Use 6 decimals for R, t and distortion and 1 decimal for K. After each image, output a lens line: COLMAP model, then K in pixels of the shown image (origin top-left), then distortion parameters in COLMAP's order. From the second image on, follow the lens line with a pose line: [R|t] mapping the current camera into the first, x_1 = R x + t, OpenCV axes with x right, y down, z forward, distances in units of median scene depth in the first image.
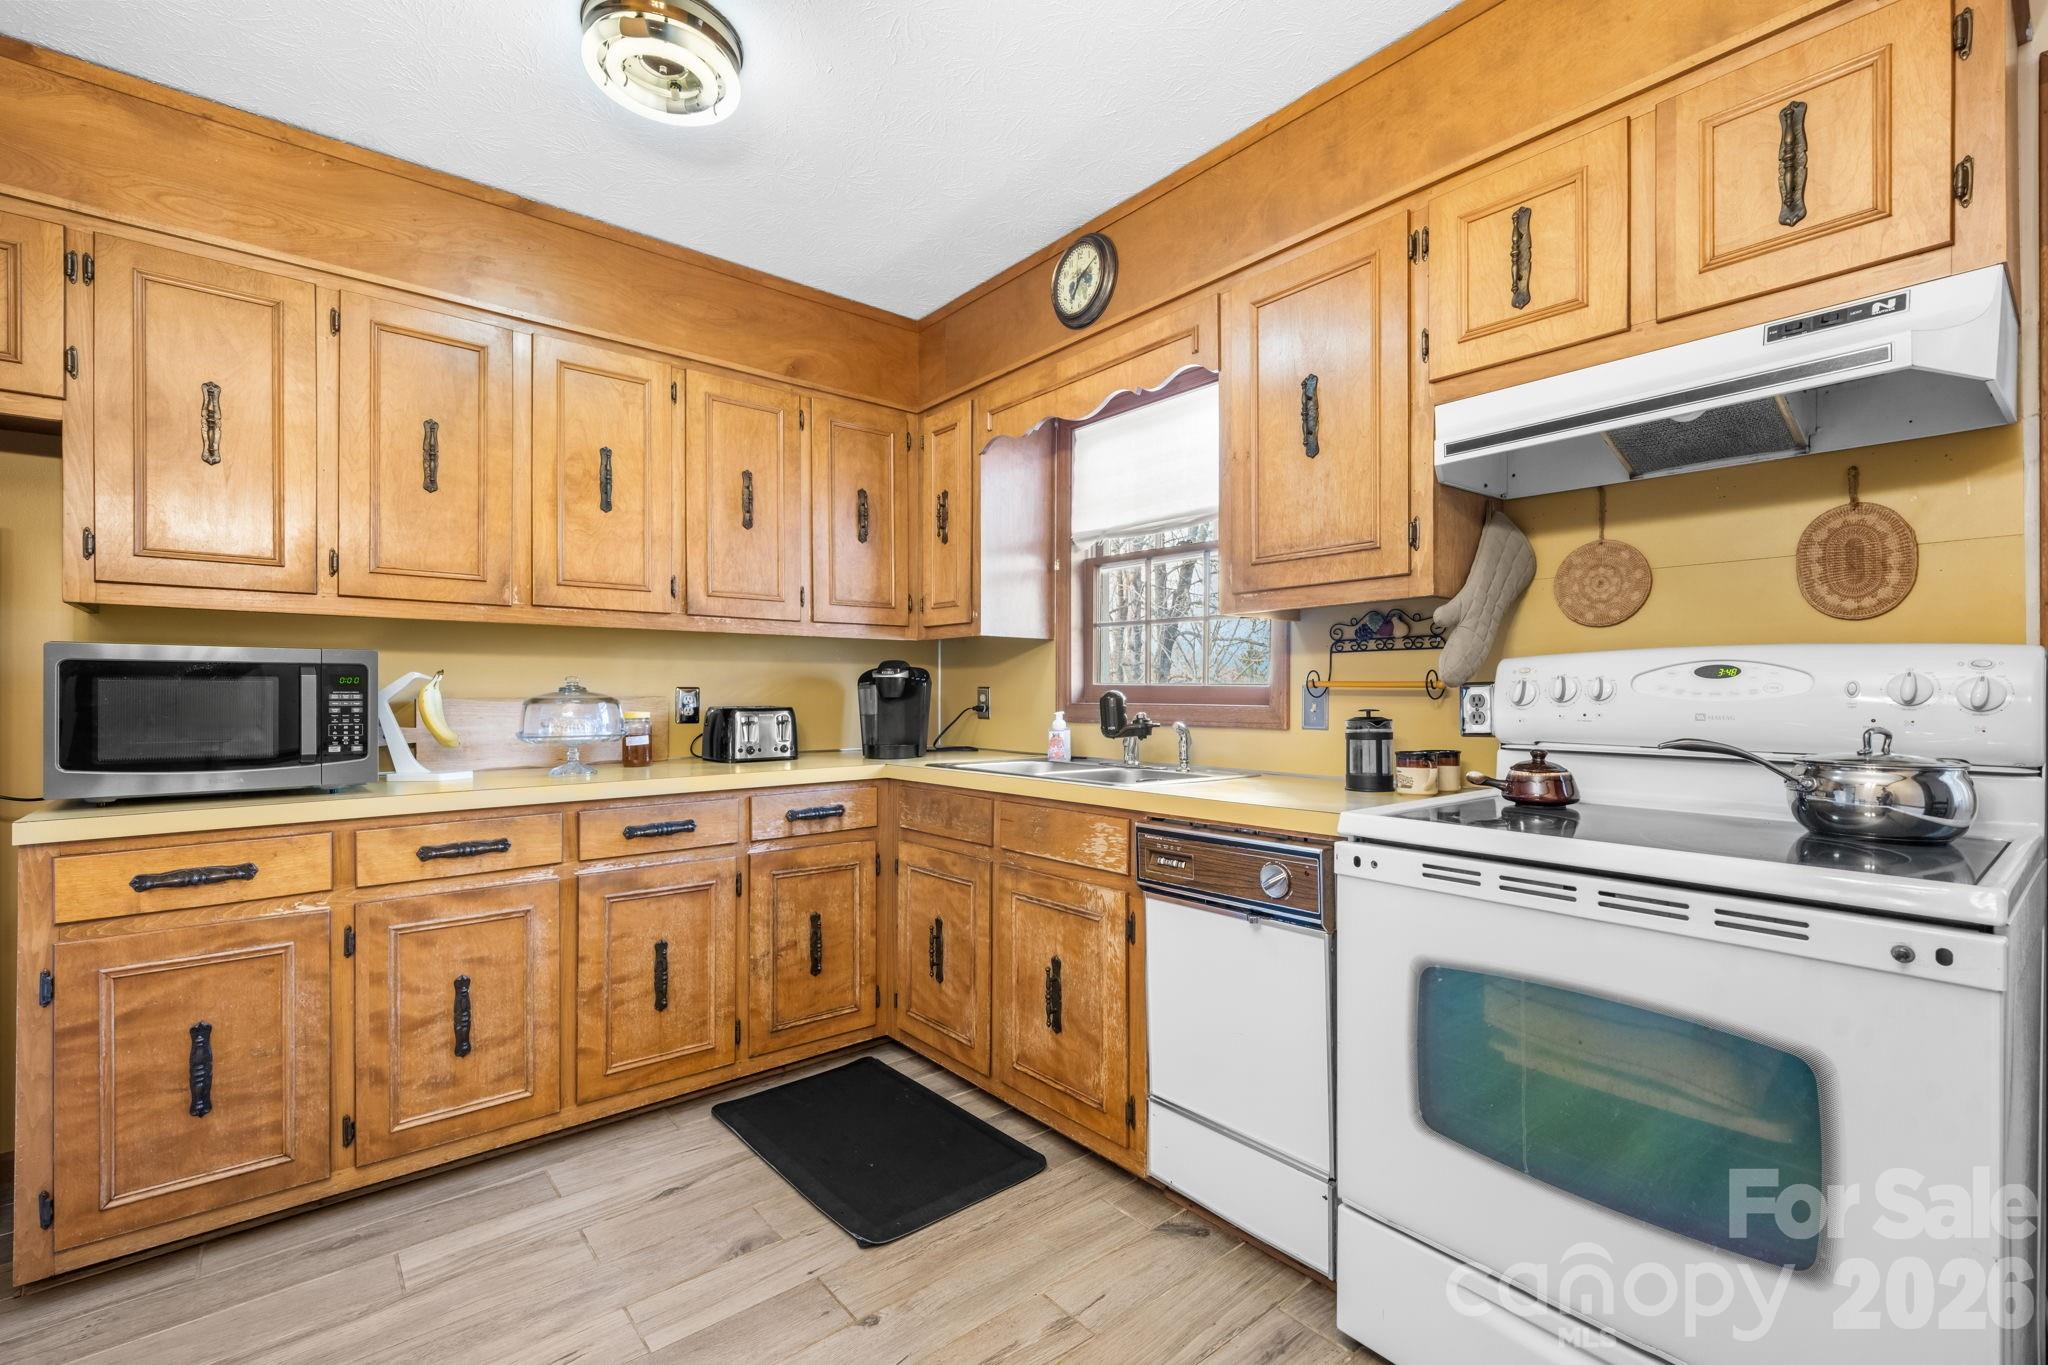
lens RADIAL K [[904.3, 0, 1022.3], [0, 904.3, 689.4], [0, 0, 1]] dist [0.001672, 0.000350]
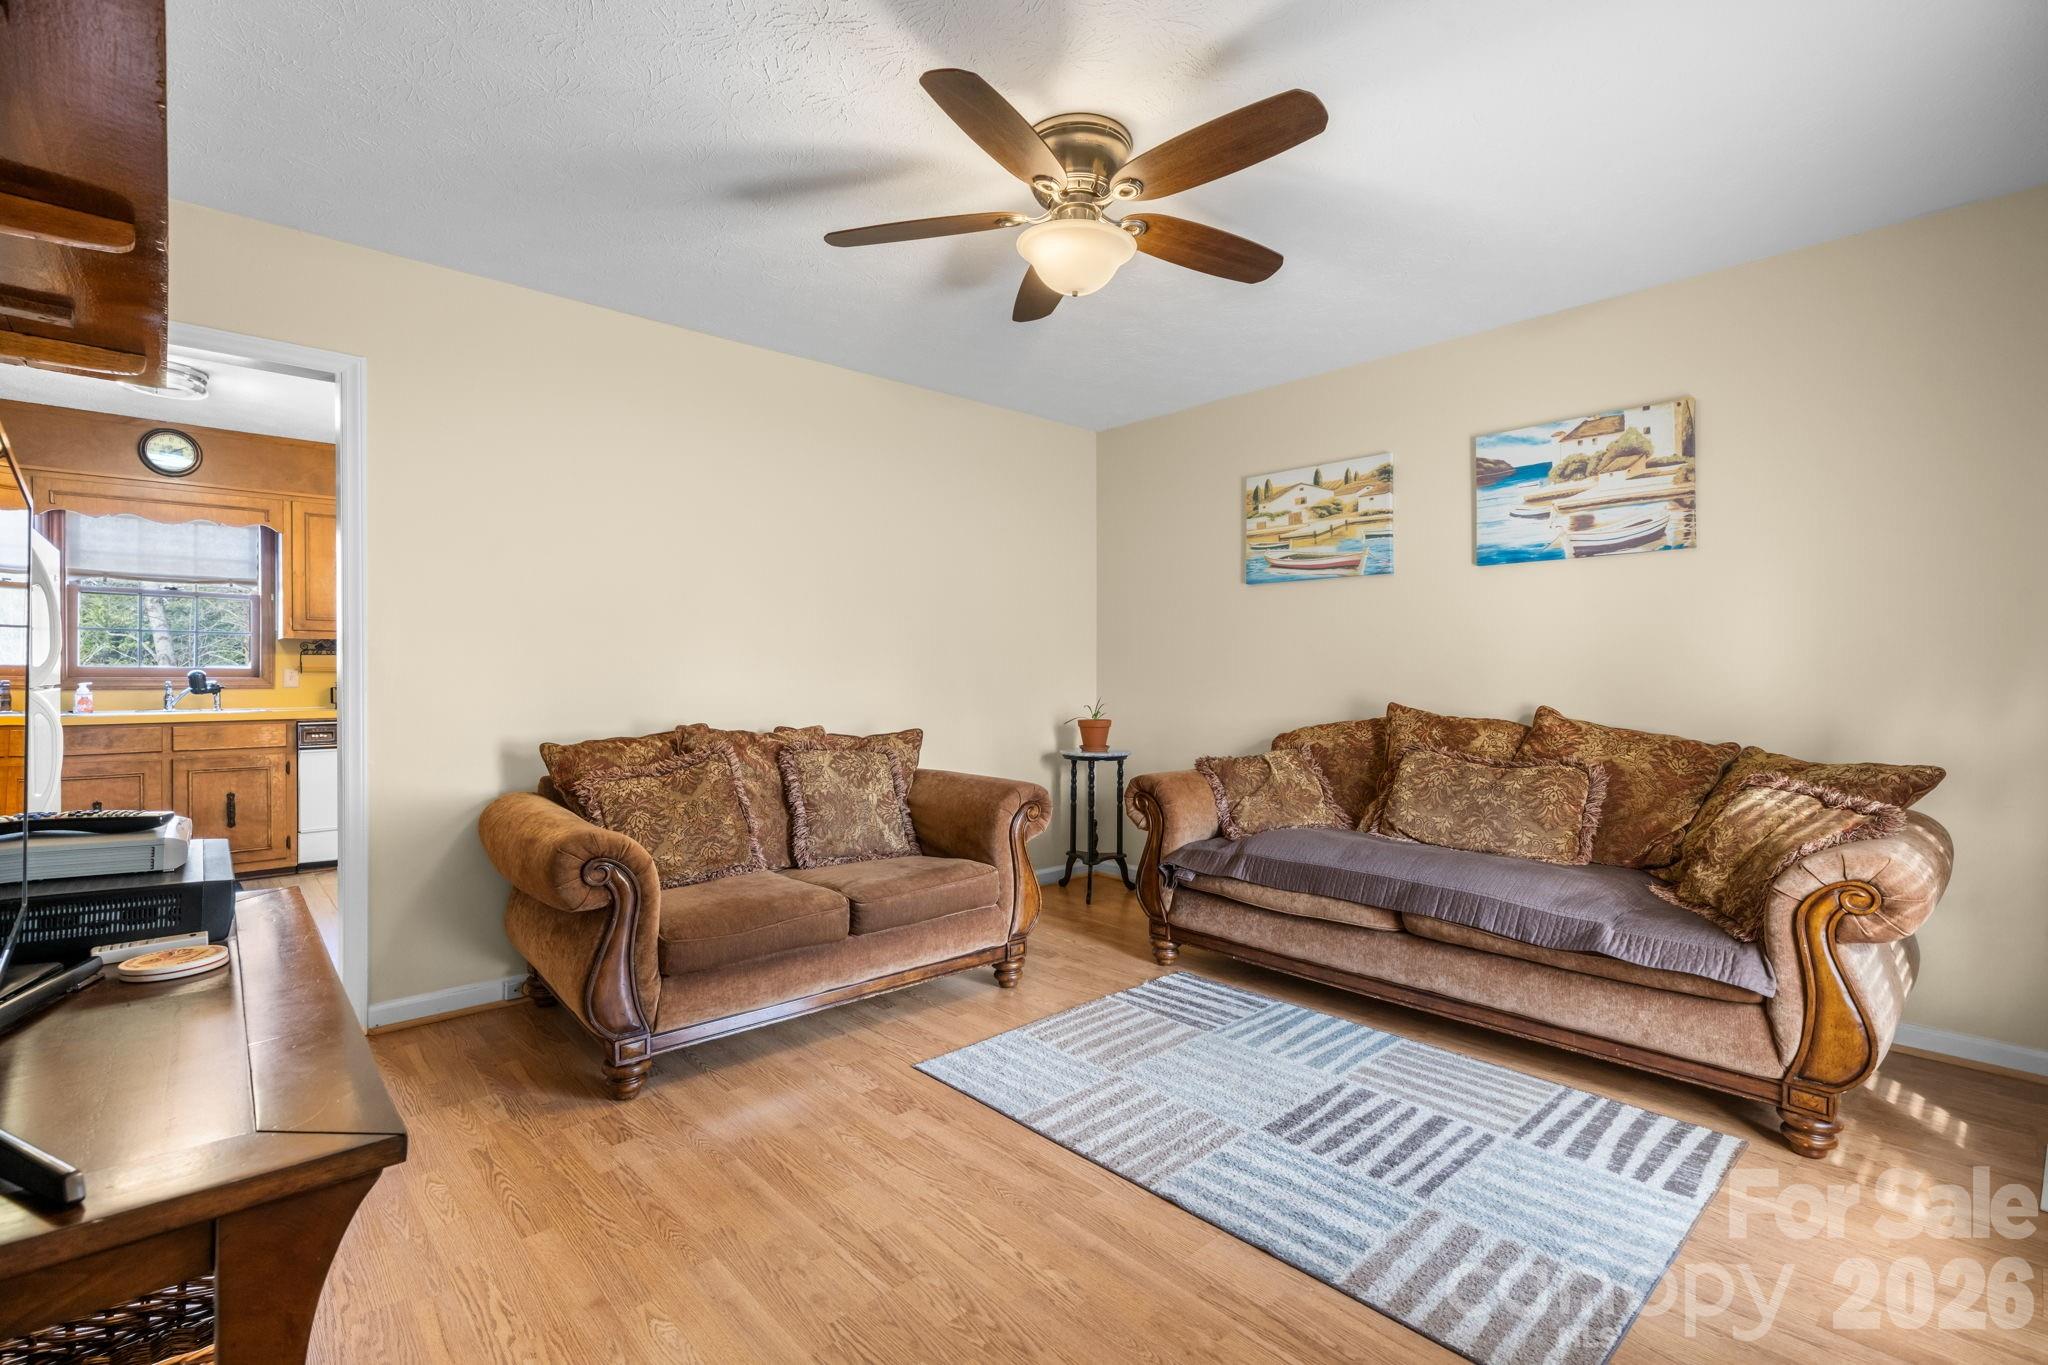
lens RADIAL K [[924.9, 0, 1024.7], [0, 924.9, 674.2], [0, 0, 1]] dist [0.000943, -0.000076]
pose [[-0.055444, -0.001214, 0.998461, -2.731848], [-0.004925, 0.999987, 0.000942, -0.001678], [-0.998450, -0.004865, -0.055449, -0.935063]]
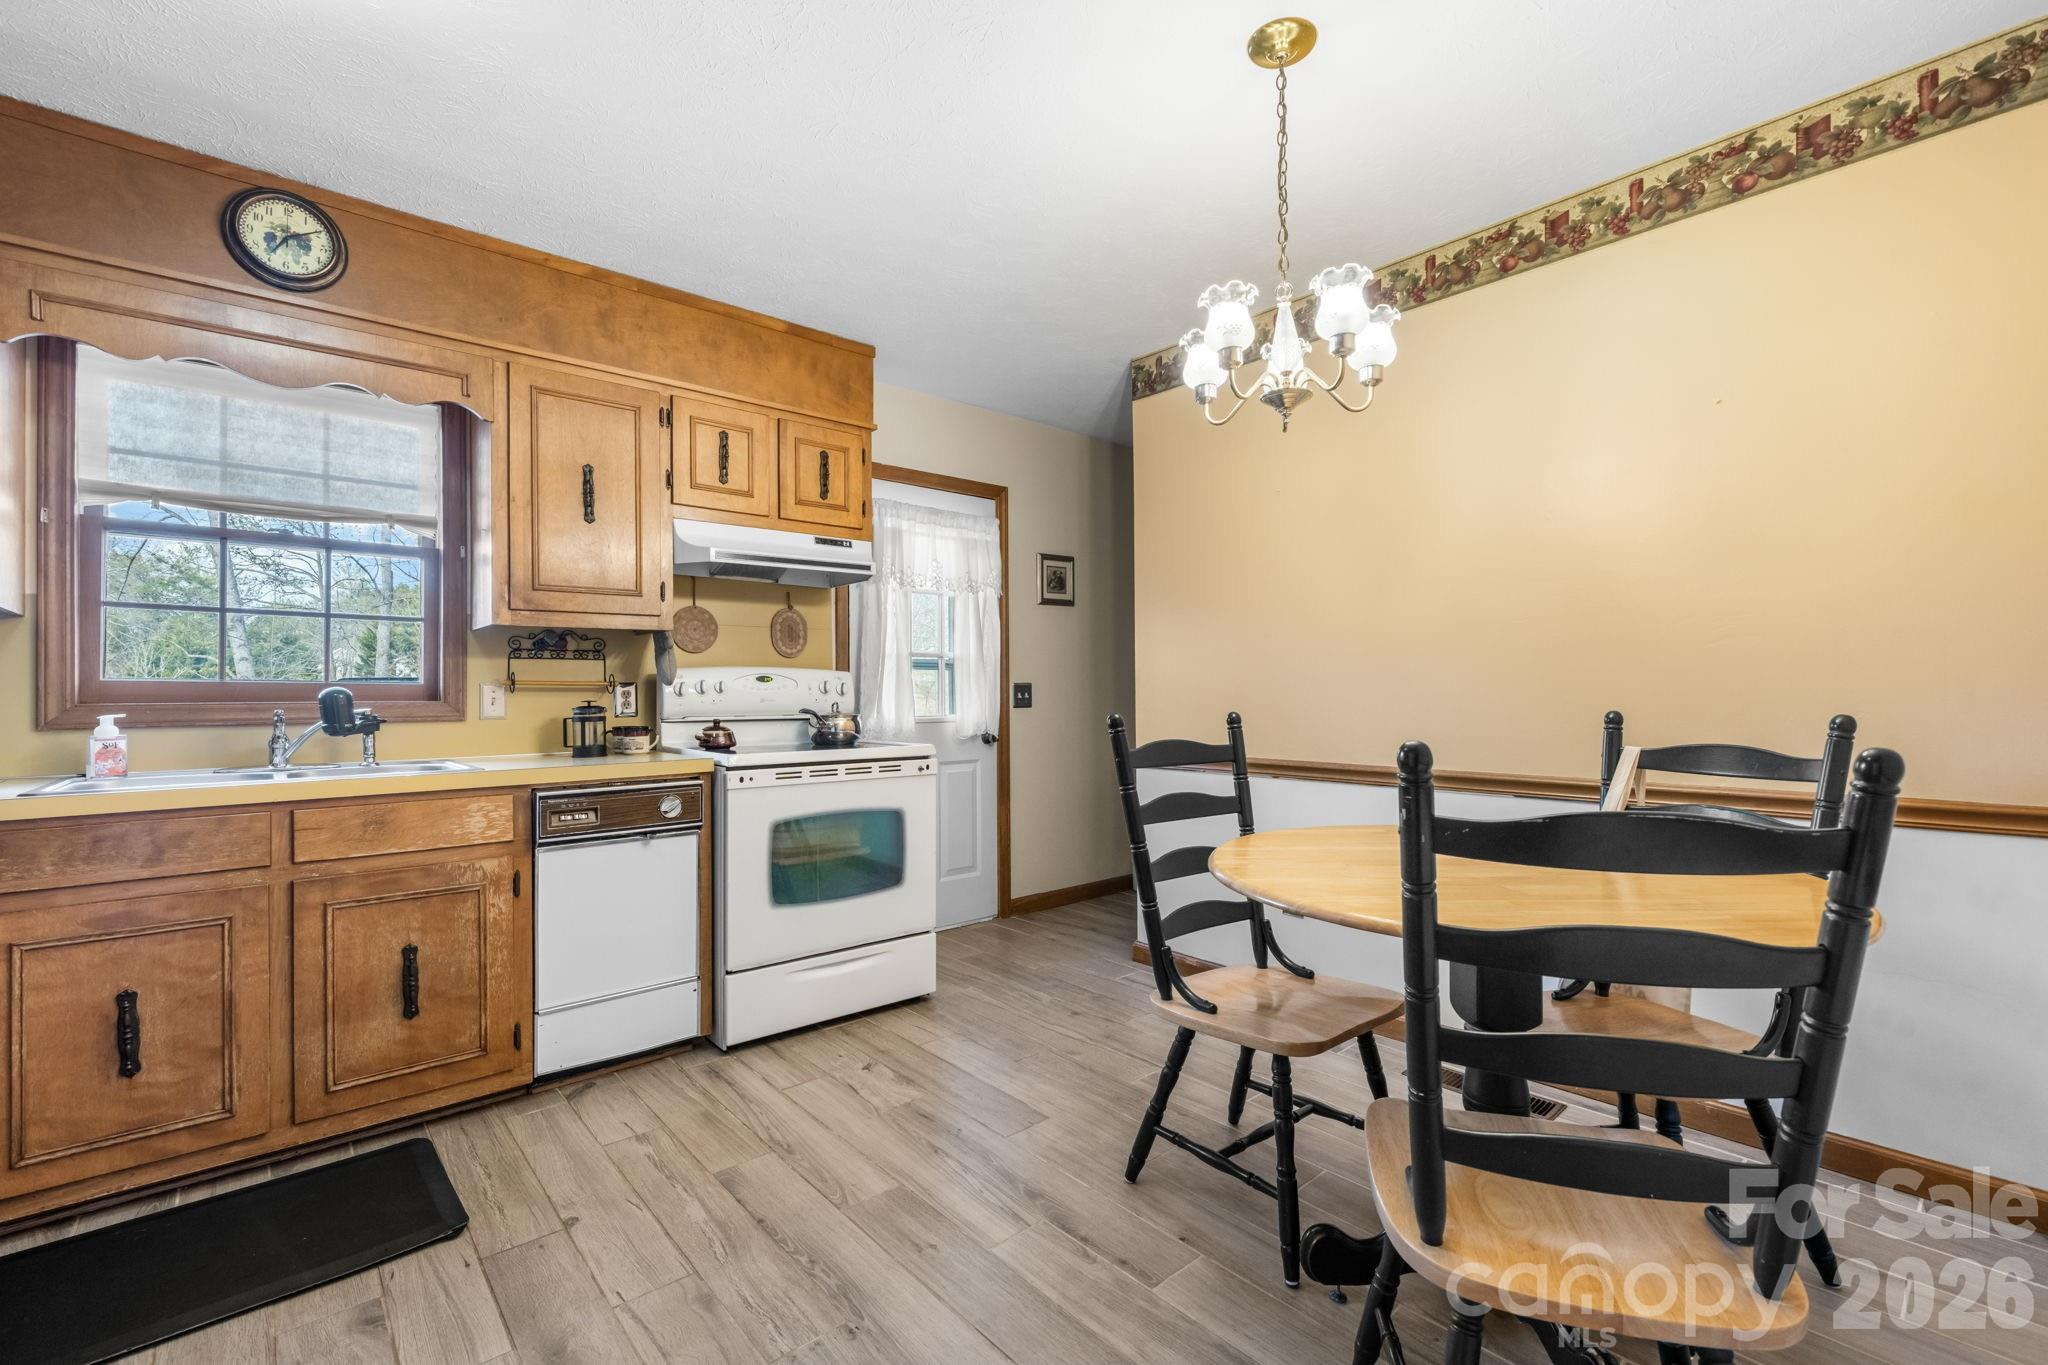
lens RADIAL K [[885.2, 0, 1024.0], [0, 885.2, 682.5], [0, 0, 1]] dist [-0.002073, 0.000188]
pose [[-0.031306, 0.010867, 0.999451, -1.181931], [0.002309, 0.999939, -0.010800, 0.011261], [-0.999507, 0.001970, -0.031330, 0.395374]]
